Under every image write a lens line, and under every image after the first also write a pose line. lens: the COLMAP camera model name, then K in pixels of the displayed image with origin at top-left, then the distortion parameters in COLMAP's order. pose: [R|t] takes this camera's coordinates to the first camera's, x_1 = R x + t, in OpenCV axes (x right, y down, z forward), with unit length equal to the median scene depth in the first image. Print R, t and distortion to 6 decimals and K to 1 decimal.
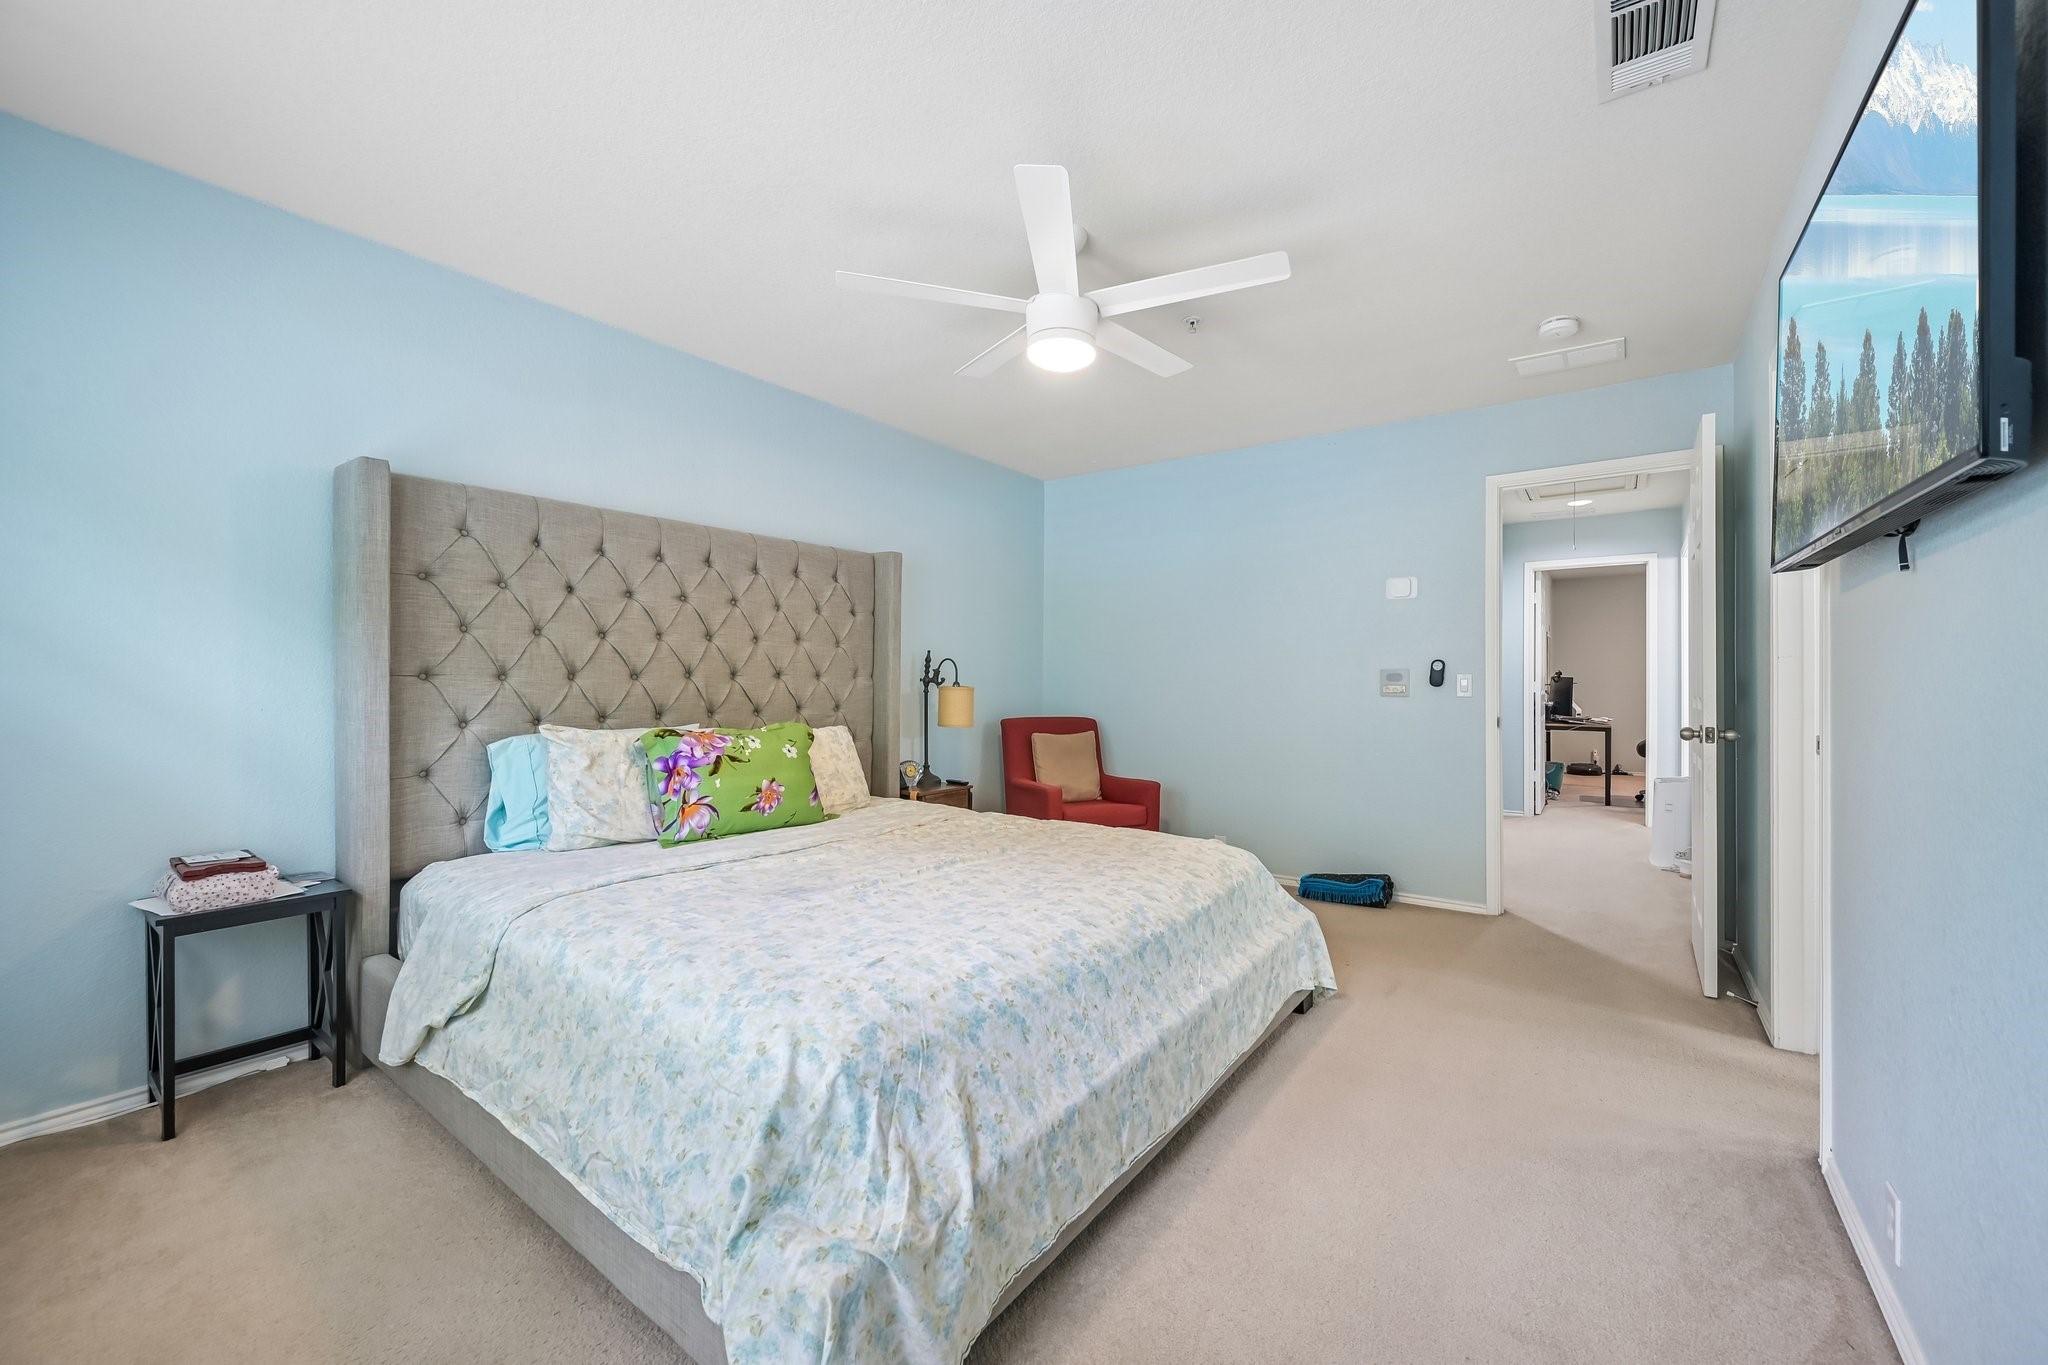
lens RADIAL K [[813.9, 0, 1033.4], [0, 813.9, 680.4], [0, 0, 1]] dist [-0.001041, 0.000257]
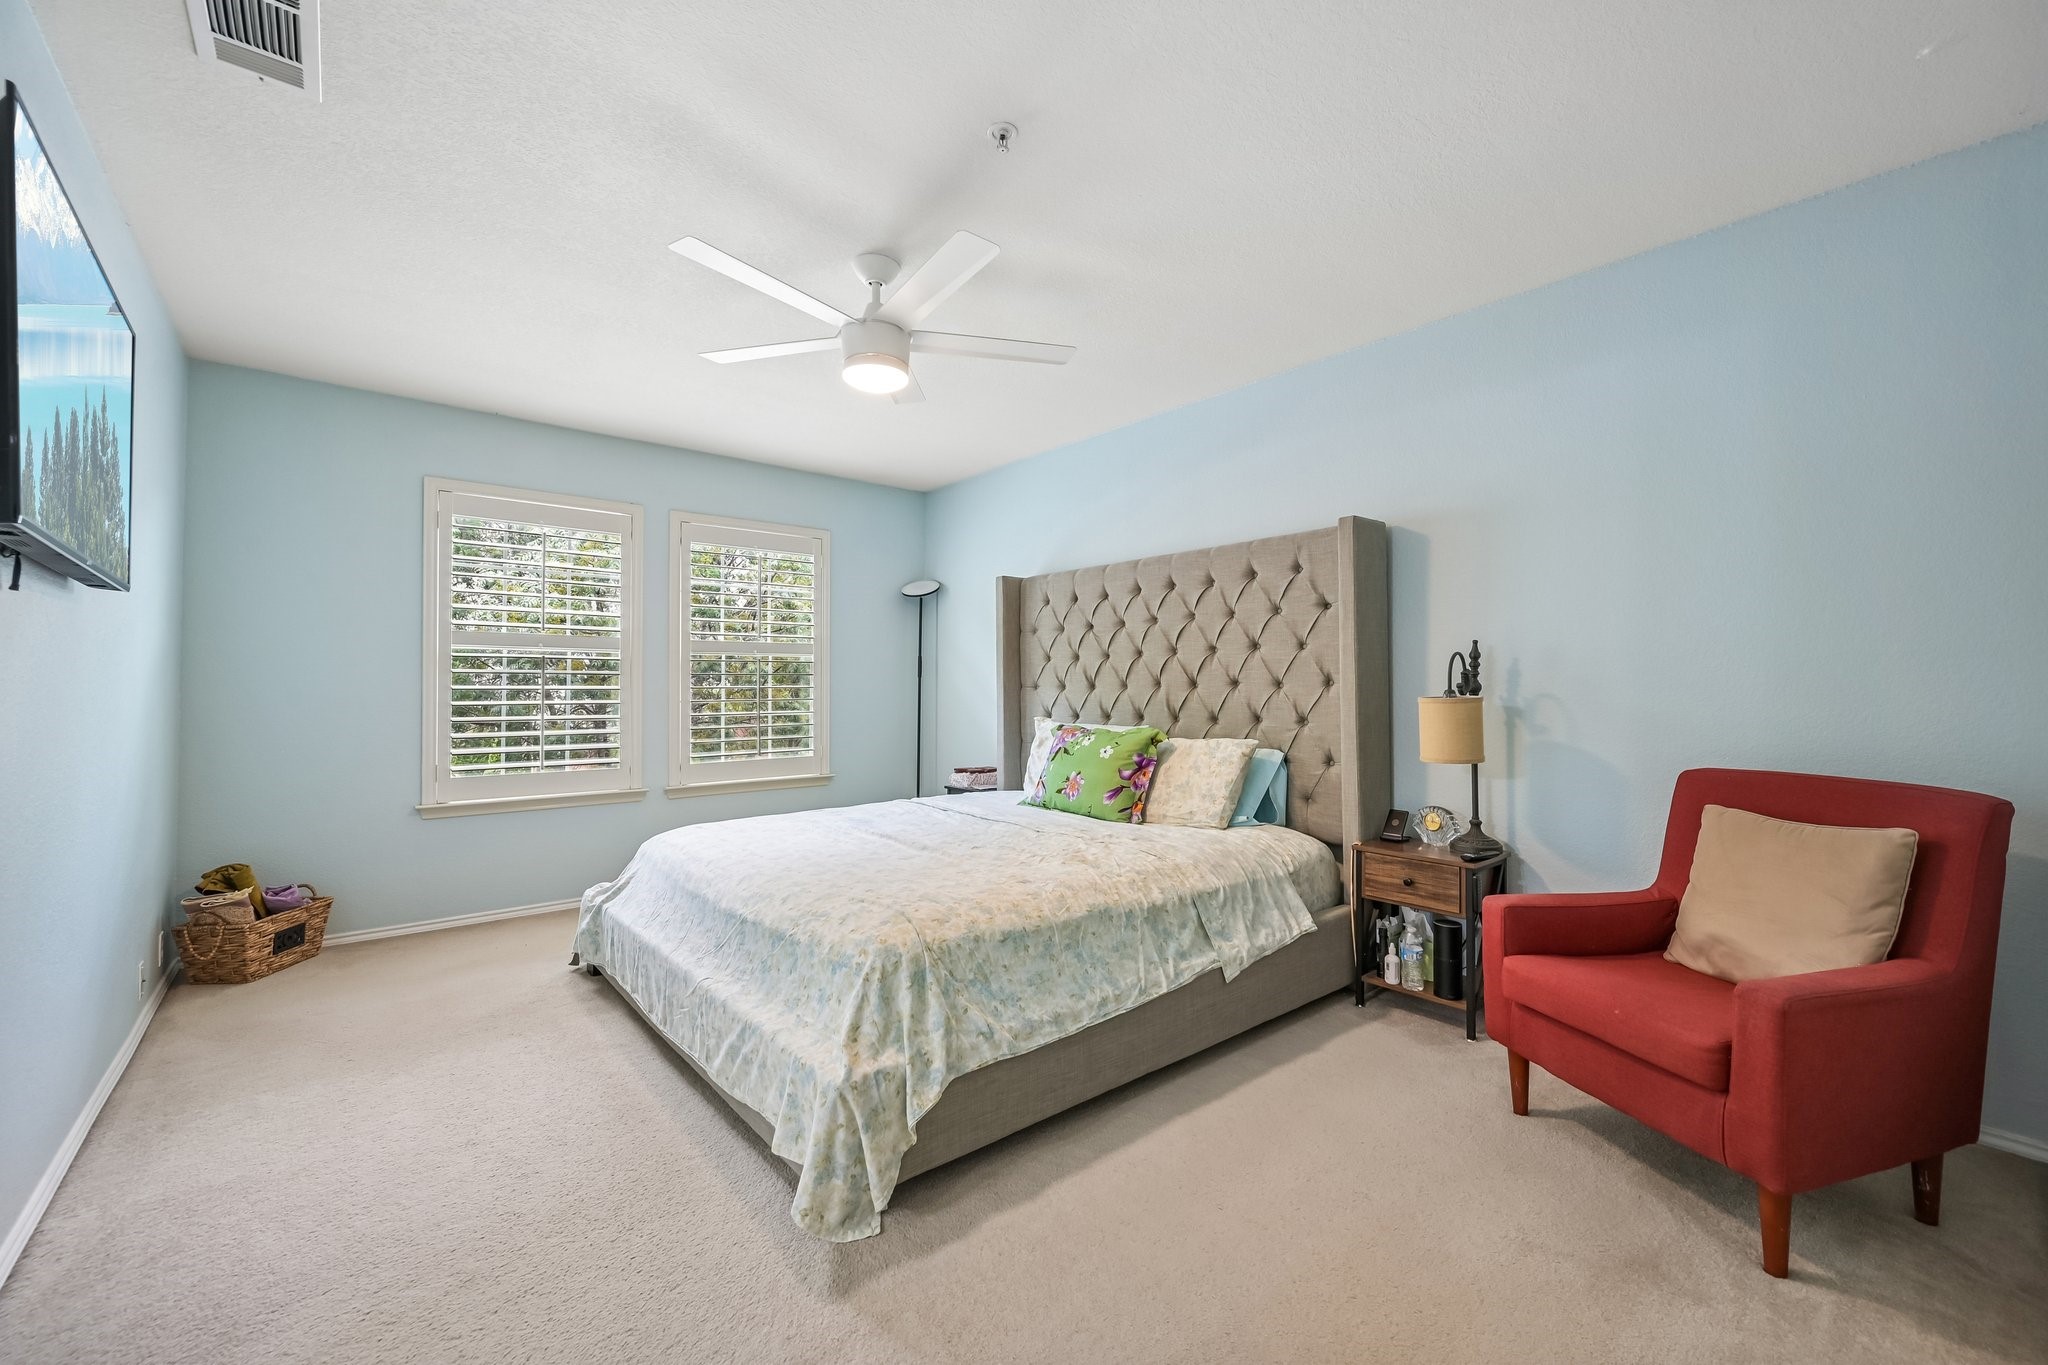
lens RADIAL K [[813.9, 0, 1036.3], [0, 813.9, 681.2], [0, 0, 1]] dist [-0.001041, 0.000257]
pose [[-0.238807, -0.017606, -0.970907, 0.881558], [0.001973, 0.999825, -0.018616, 0.012187], [0.971065, -0.006361, -0.238730, 1.284900]]
